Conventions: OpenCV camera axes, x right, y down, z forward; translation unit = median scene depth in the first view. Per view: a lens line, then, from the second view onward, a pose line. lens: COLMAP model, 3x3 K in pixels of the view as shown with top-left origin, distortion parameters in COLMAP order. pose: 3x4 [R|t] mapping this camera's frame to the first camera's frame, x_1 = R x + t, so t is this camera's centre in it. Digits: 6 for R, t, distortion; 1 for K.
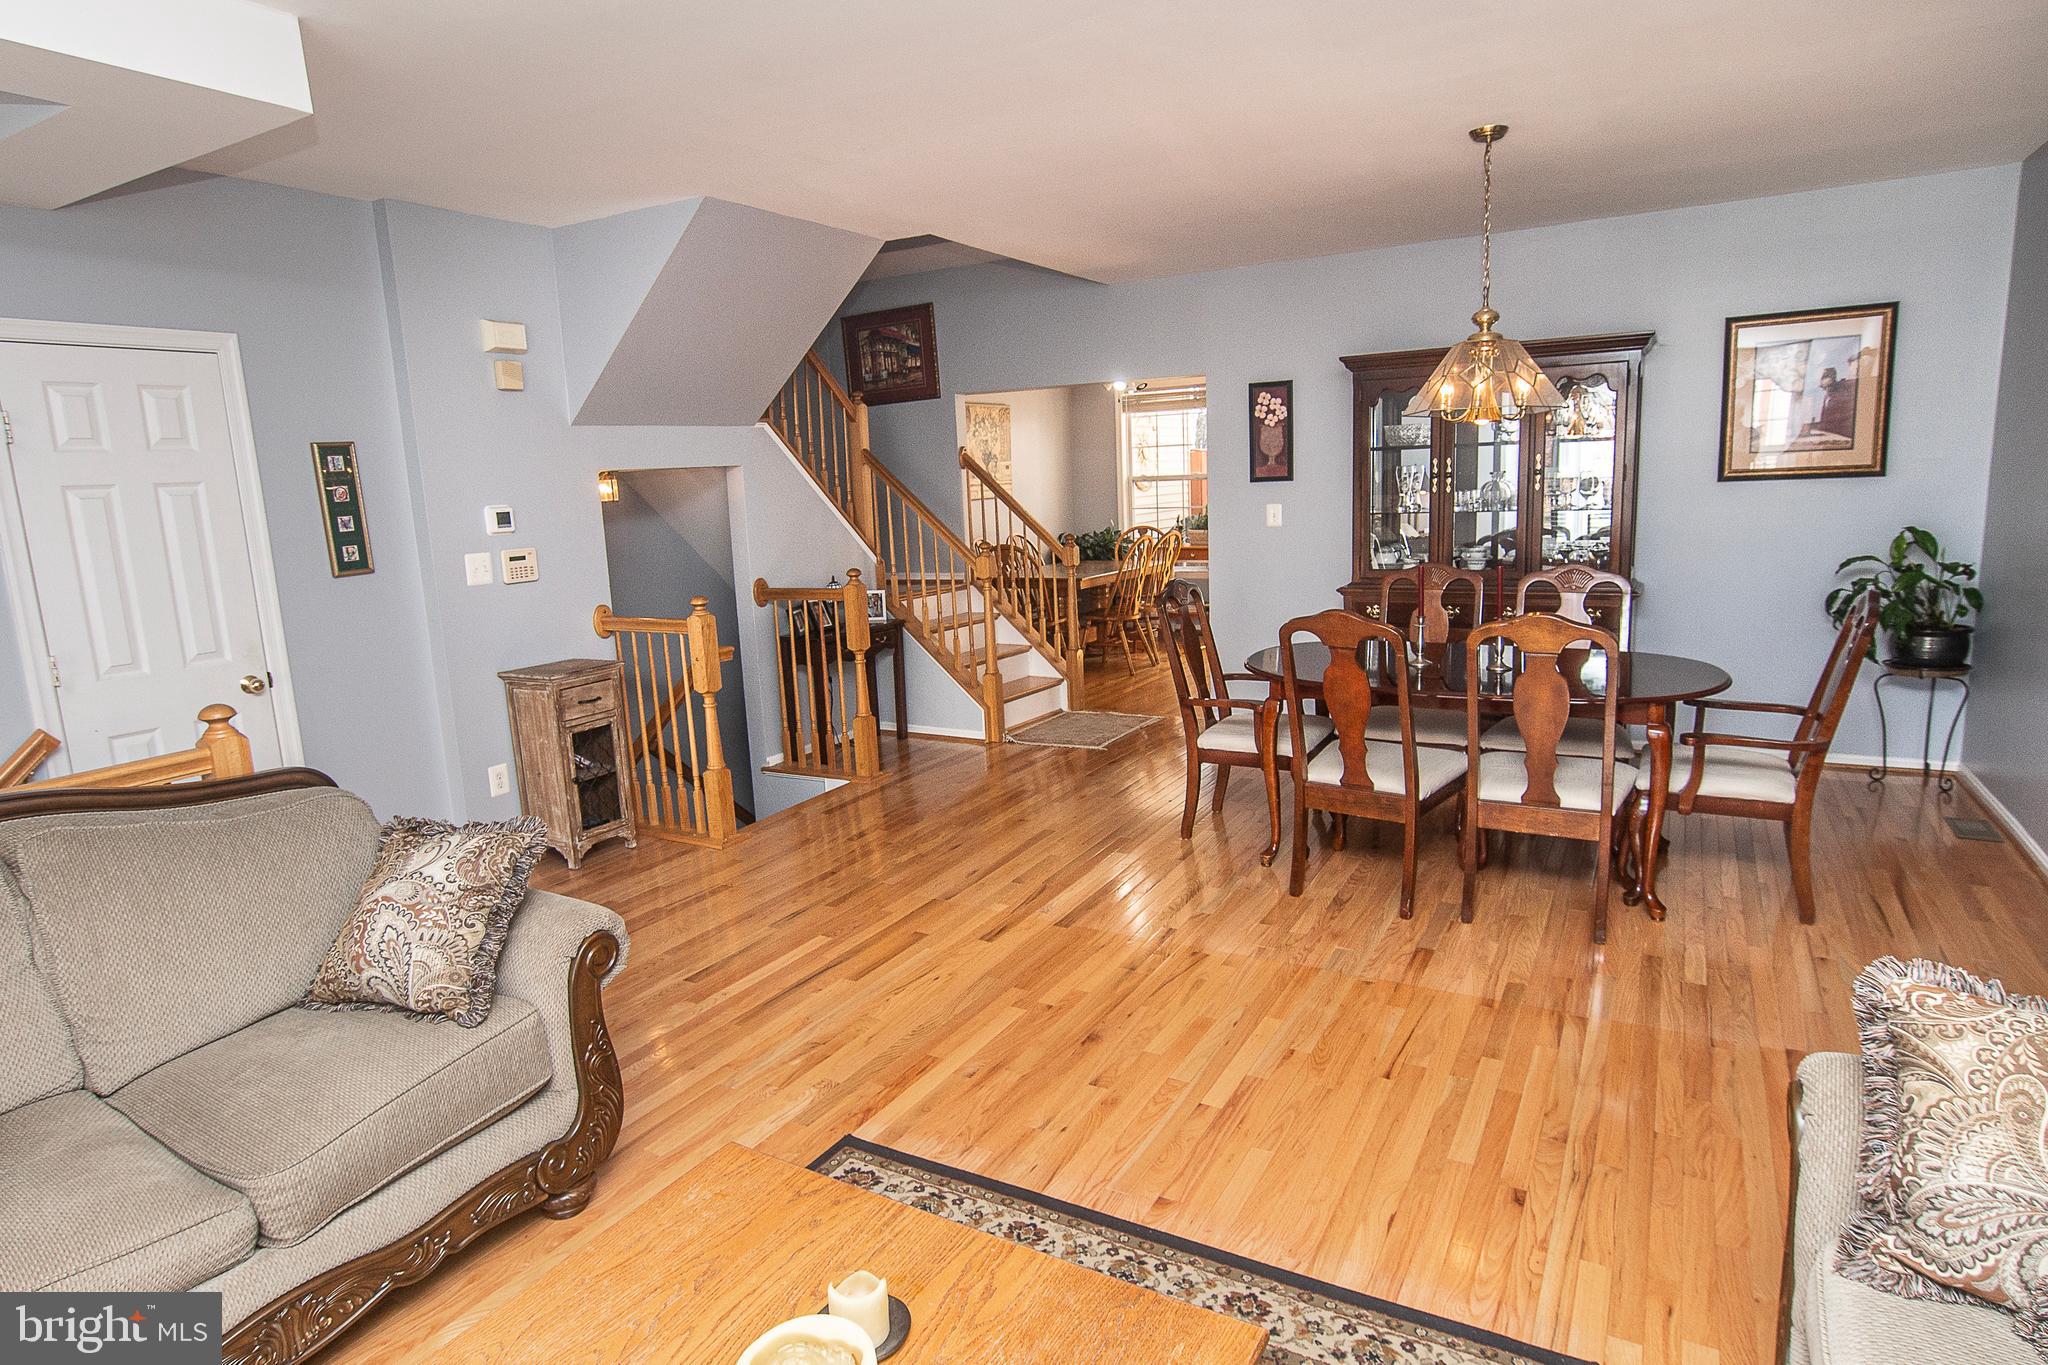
lens RADIAL K [[1130.1, 0, 1022.5], [0, 1130.1, 677.0], [0, 0, 1]] dist [-0.038028, 0.013311]
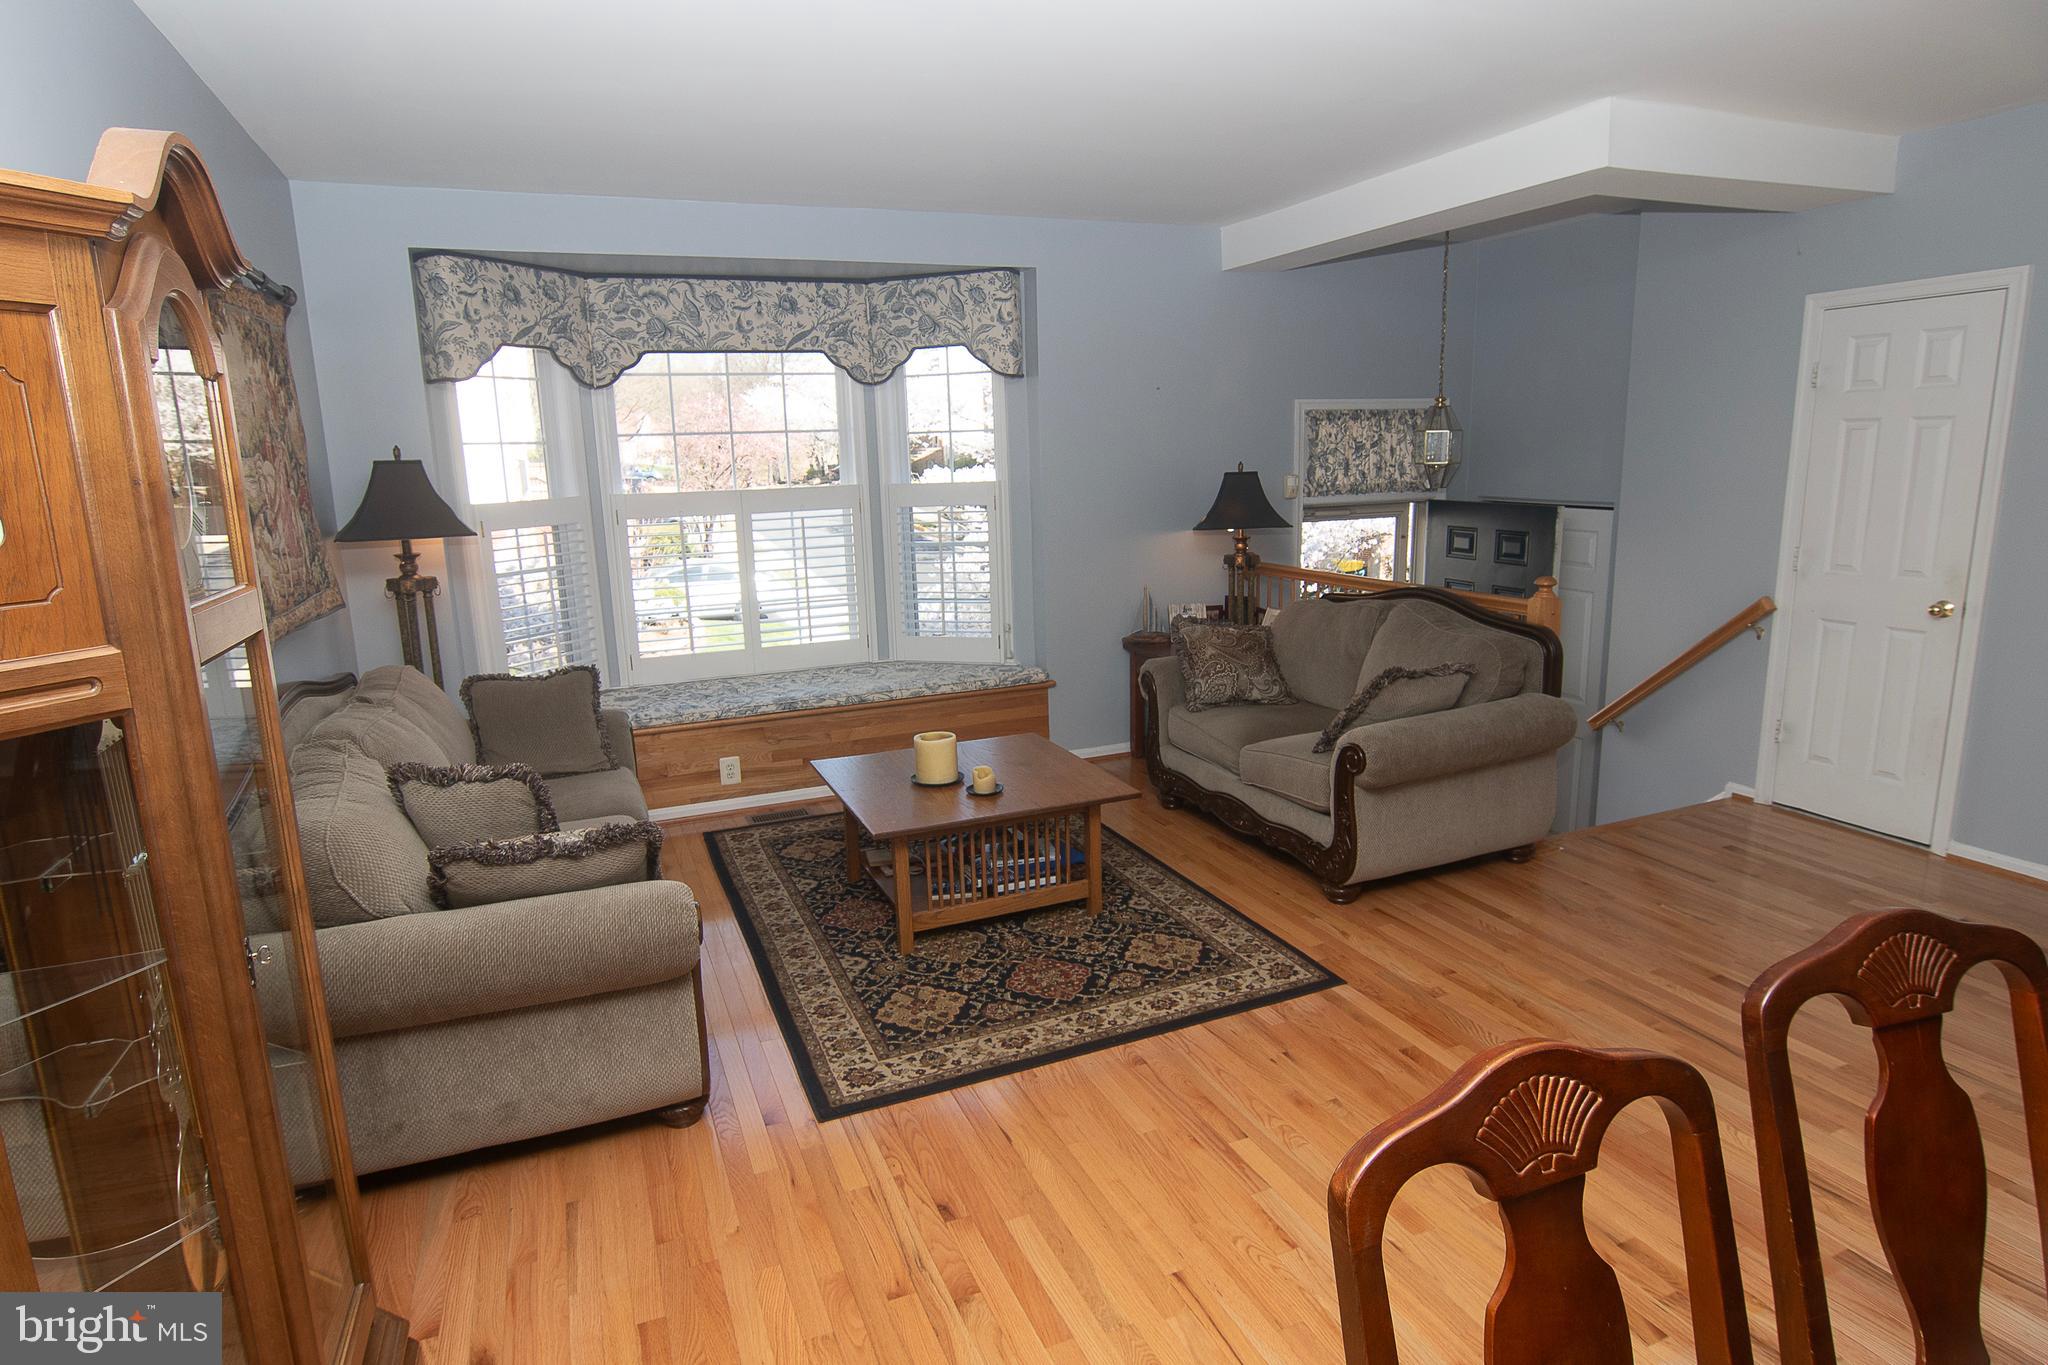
lens RADIAL K [[1105.6, 0, 1019.9], [0, 1105.6, 679.7], [0, 0, 1]] dist [-0.034621, 0.011508]
pose [[-0.600330, 0.221874, -0.768359, 0.807281], [-0.088347, 0.936468, 0.339445, -0.256072], [0.794857, 0.271662, -0.542588, 1.106798]]
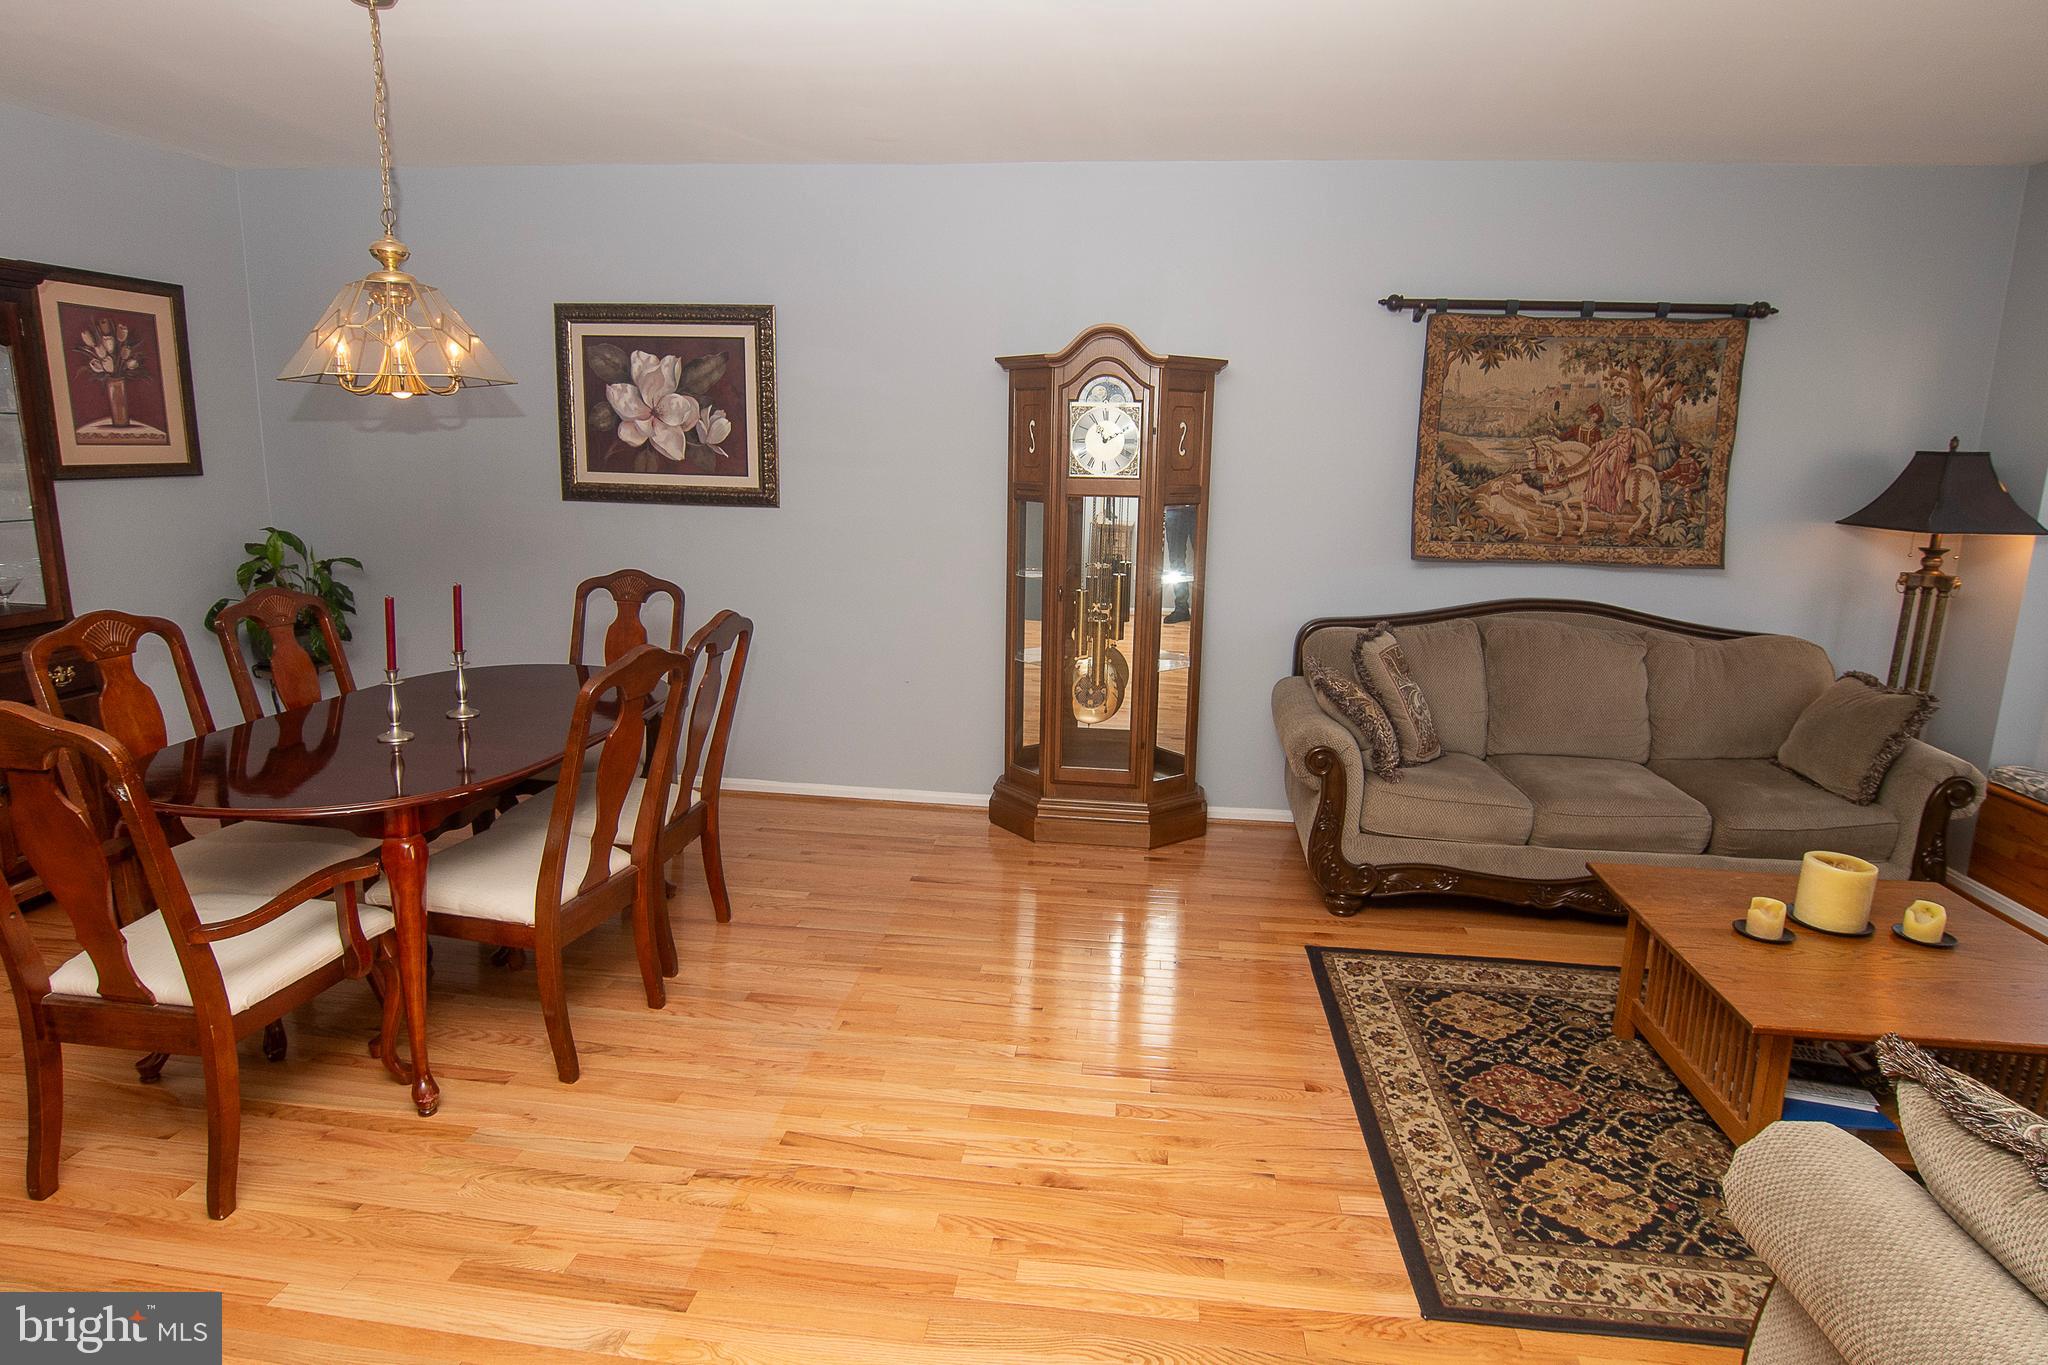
lens RADIAL K [[1130.1, 0, 1022.5], [0, 1130.1, 677.0], [0, 0, 1]] dist [-0.038028, 0.013311]
pose [[-0.396387, -0.146777, 0.906275, -0.578812], [0.155971, 0.962022, 0.224024, -0.195169], [-0.904738, 0.230153, -0.358440, 1.222377]]
